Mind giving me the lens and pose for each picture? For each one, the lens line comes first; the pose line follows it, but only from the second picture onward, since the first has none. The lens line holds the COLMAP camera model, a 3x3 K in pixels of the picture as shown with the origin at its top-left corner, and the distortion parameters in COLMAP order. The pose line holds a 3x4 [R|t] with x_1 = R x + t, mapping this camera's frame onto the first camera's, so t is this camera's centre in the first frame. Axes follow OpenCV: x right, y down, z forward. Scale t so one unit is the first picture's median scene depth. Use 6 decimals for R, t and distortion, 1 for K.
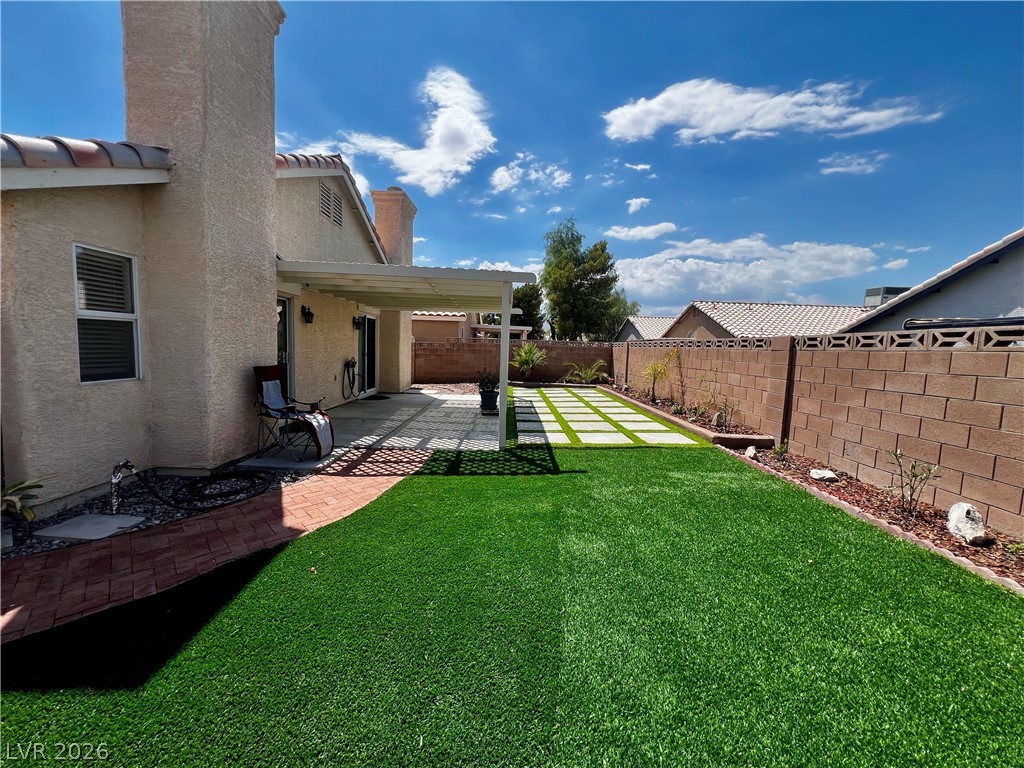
lens RADIAL K [[410.0, 0, 512.8], [0, 410.0, 382.1], [0, 0, 1]] dist [-0.003266, 0.000826]
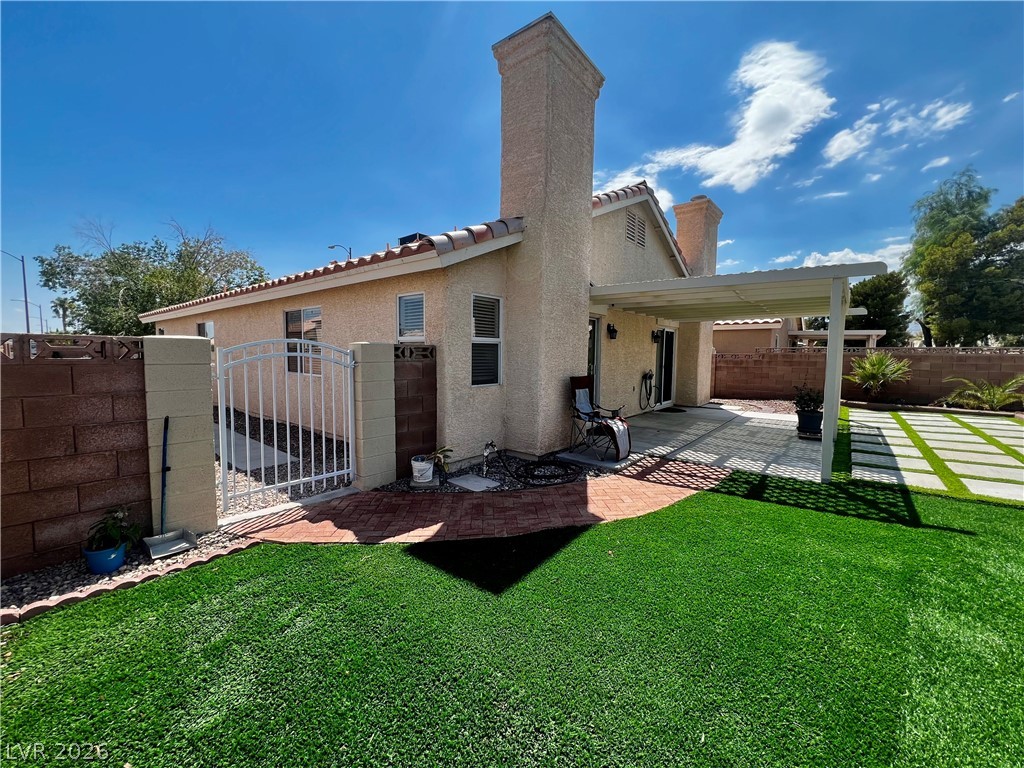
lens RADIAL K [[410.0, 0, 512.8], [0, 410.0, 382.1], [0, 0, 1]] dist [-0.003266, 0.000826]
pose [[0.768344, 0.021386, -0.639680, 0.014450], [-0.041185, 0.999022, -0.016069, 0.004307], [0.638711, 0.038692, 0.768473, -0.040672]]
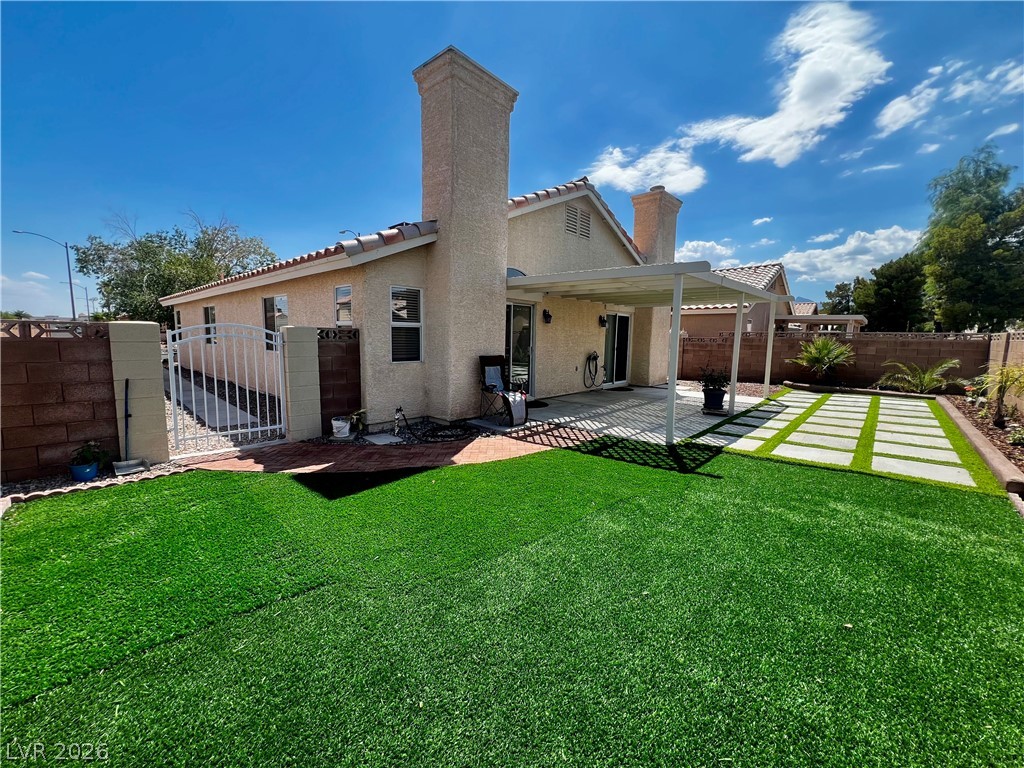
lens RADIAL K [[410.0, 0, 512.8], [0, 410.0, 382.1], [0, 0, 1]] dist [-0.003266, 0.000826]
pose [[0.730235, 0.058982, -0.680645, 0.414171], [-0.052869, 0.998157, 0.029776, 0.005292], [0.681147, 0.014241, 0.732008, 0.023013]]
